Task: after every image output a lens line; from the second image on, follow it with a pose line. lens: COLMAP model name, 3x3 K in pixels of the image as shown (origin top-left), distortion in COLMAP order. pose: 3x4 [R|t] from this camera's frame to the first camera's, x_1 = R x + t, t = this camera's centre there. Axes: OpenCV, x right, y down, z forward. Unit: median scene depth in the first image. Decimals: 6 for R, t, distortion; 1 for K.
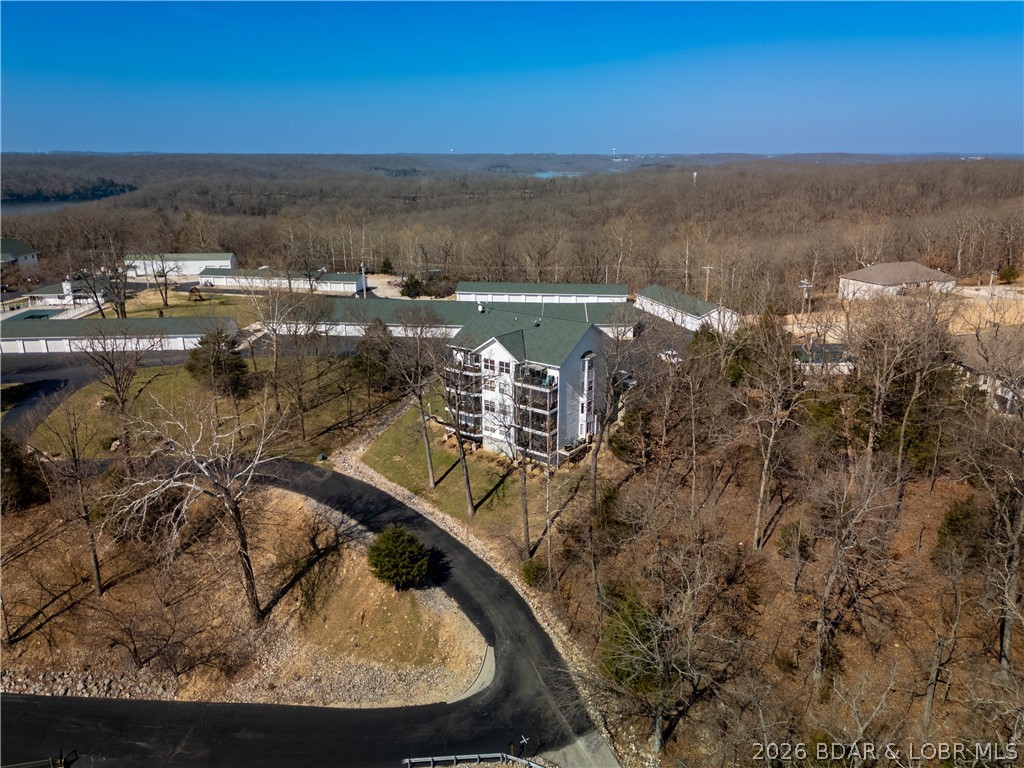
lens RADIAL K [[756.1, 0, 514.3], [0, 756.1, 382.8], [0, 0, 1]] dist [0.059778, -0.062173]
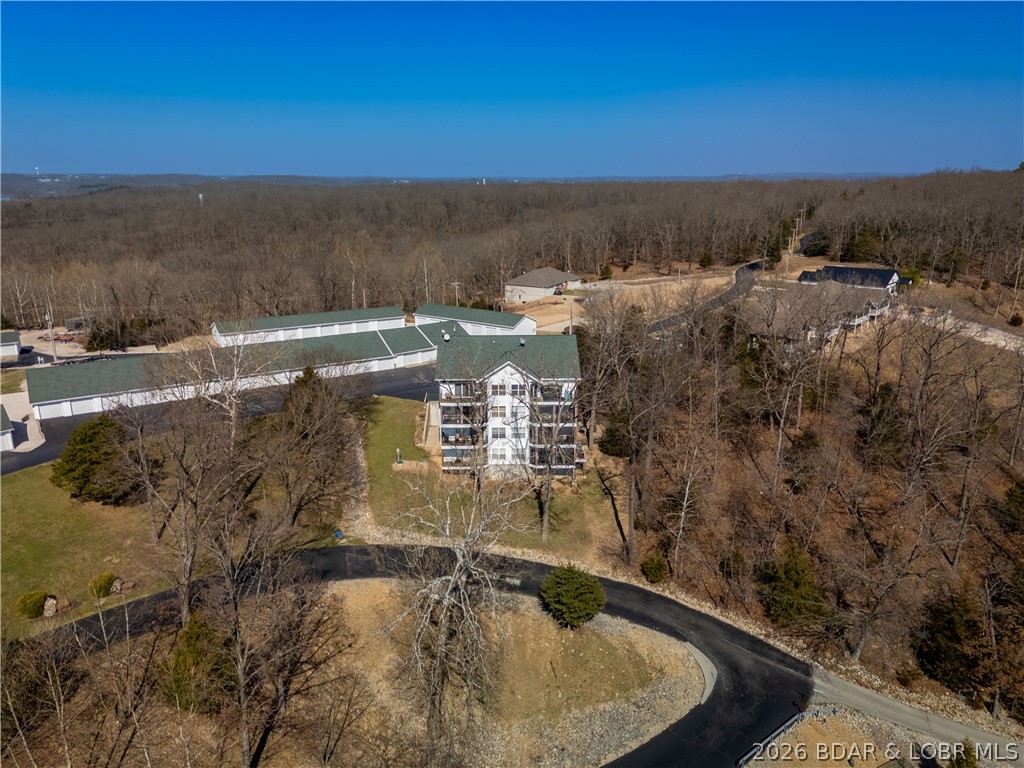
lens RADIAL K [[756.1, 0, 514.3], [0, 756.1, 382.8], [0, 0, 1]] dist [0.059778, -0.062173]
pose [[0.779136, -0.162406, 0.605452, -0.669226], [0.178508, 0.983349, 0.034057, -0.069963], [-0.600901, 0.081543, 0.795153, 0.234439]]
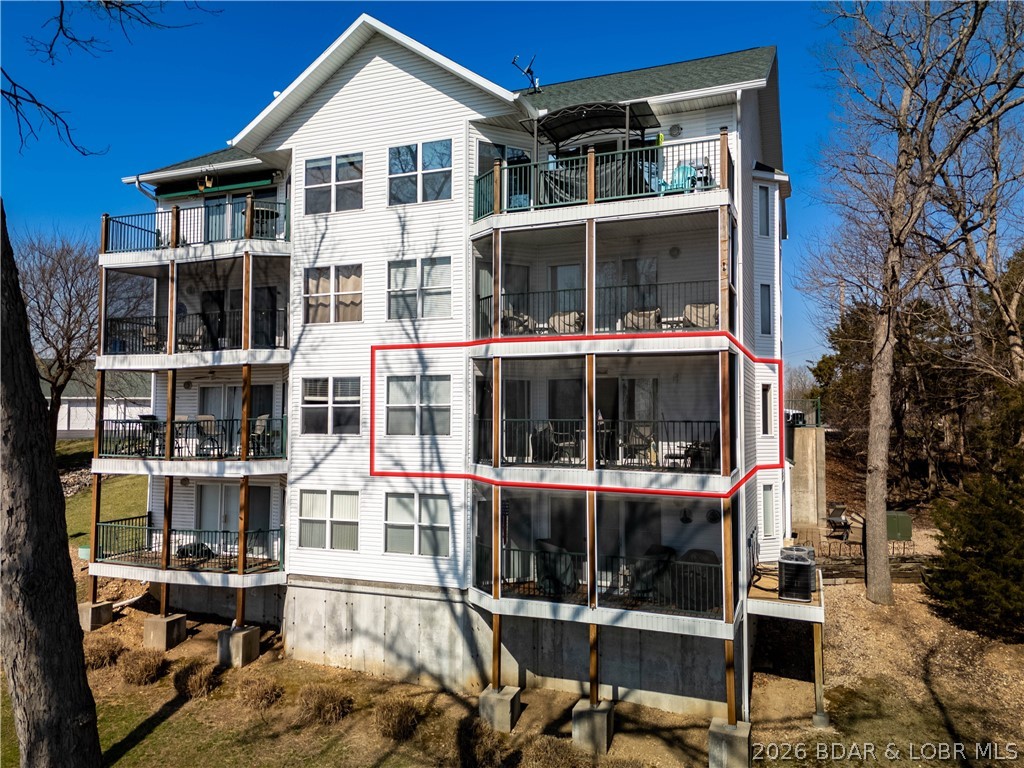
lens RADIAL K [[756.1, 0, 514.3], [0, 756.1, 382.8], [0, 0, 1]] dist [0.059778, -0.062173]
pose [[0.962480, 0.017509, 0.270789, -0.044989], [0.075543, 0.941177, -0.329361, 0.104266], [-0.260627, 0.337459, 0.904541, 0.910449]]
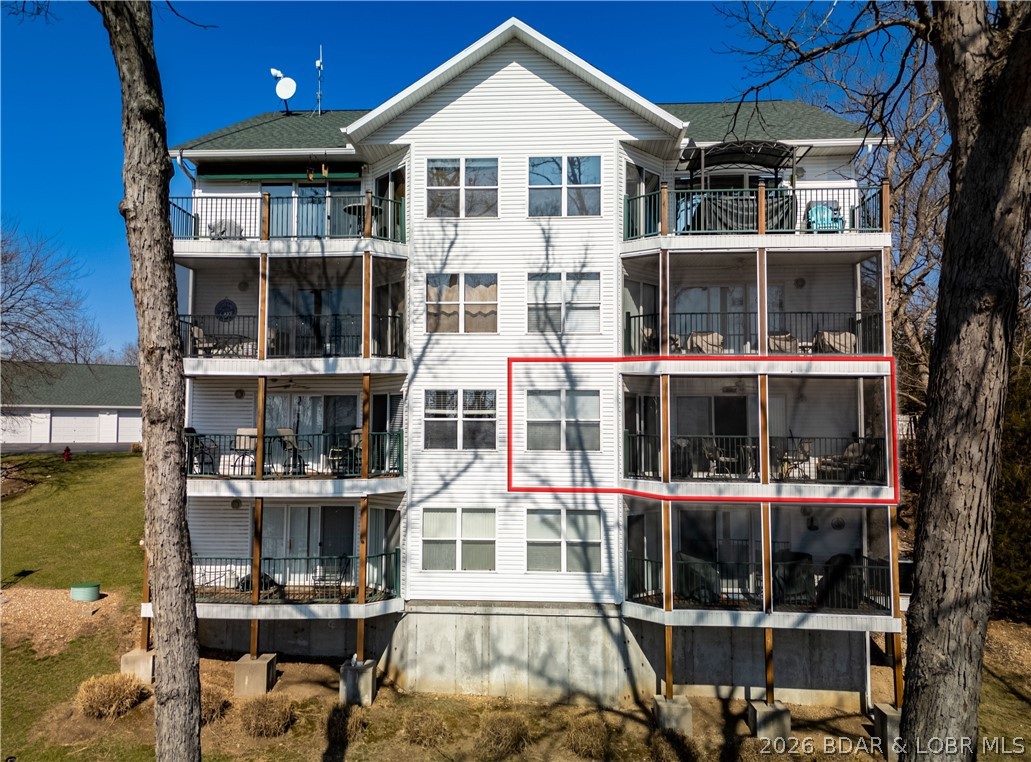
lens RADIAL K [[763.1, 0, 483.8], [0, 763.1, 384.3], [0, 0, 1]] dist [0.053727, -0.003364]
pose [[0.828609, 0.041076, 0.558319, -0.148424], [0.156900, 0.940296, -0.302036, 0.089697], [-0.537392, 0.337869, 0.772693, 0.955465]]
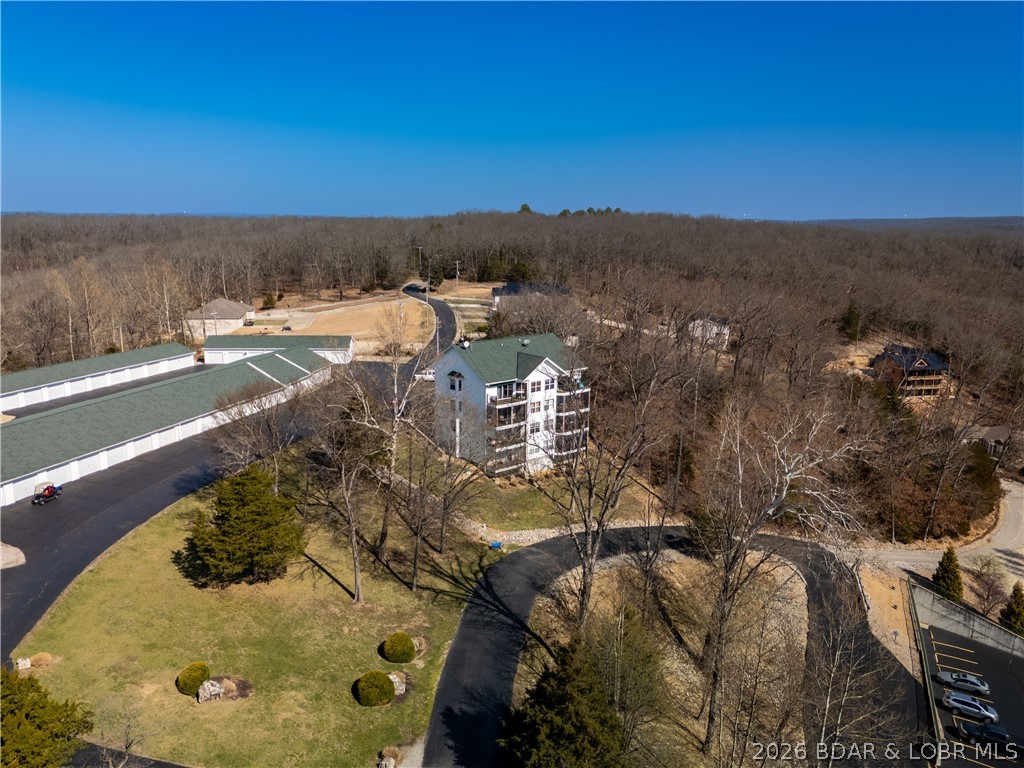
lens RADIAL K [[759.7, 0, 512.0], [0, 759.7, 384.0], [0, 0, 1]] dist [0.065798, -0.049380]
pose [[0.197869, -0.198687, 0.959881, -1.141646], [0.264287, 0.953792, 0.142947, -0.203912], [-0.943928, 0.225399, 0.241236, 0.861872]]
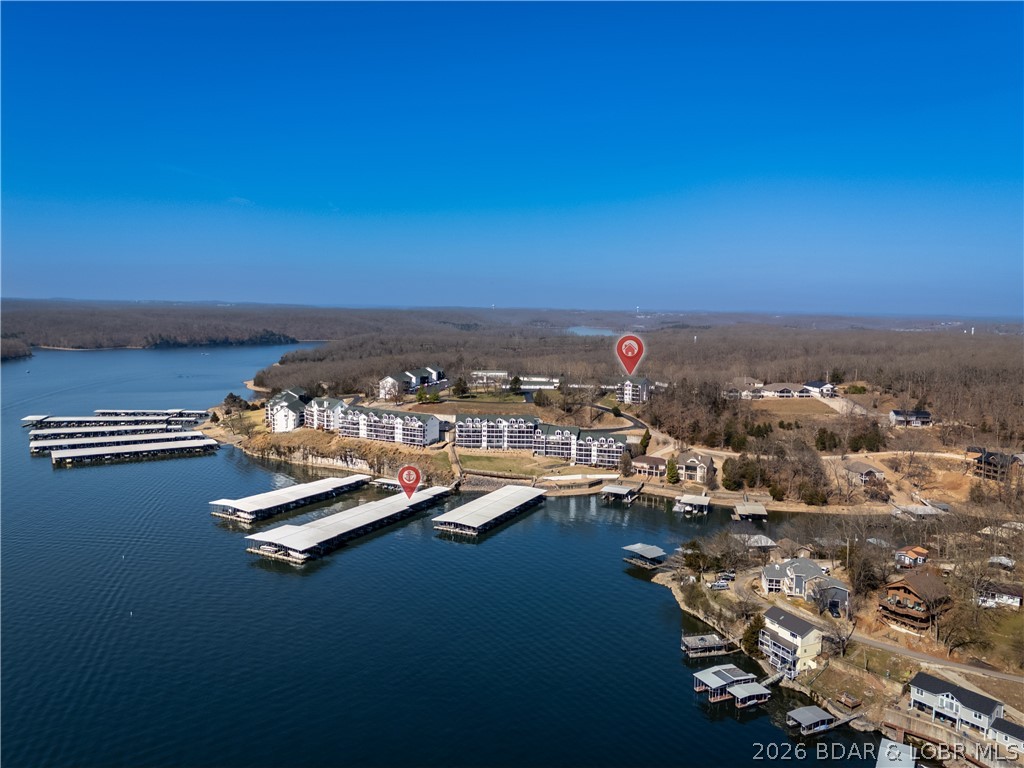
lens RADIAL K [[754.9, 0, 506.0], [0, 754.9, 369.0], [0, 0, 1]] dist [0.115388, -0.185468]
pose [[0.998843, 0.021388, -0.043066, -0.712159], [-0.029826, 0.978097, -0.206001, 1.072192], [0.037717, 0.207047, 0.977604, -4.634256]]
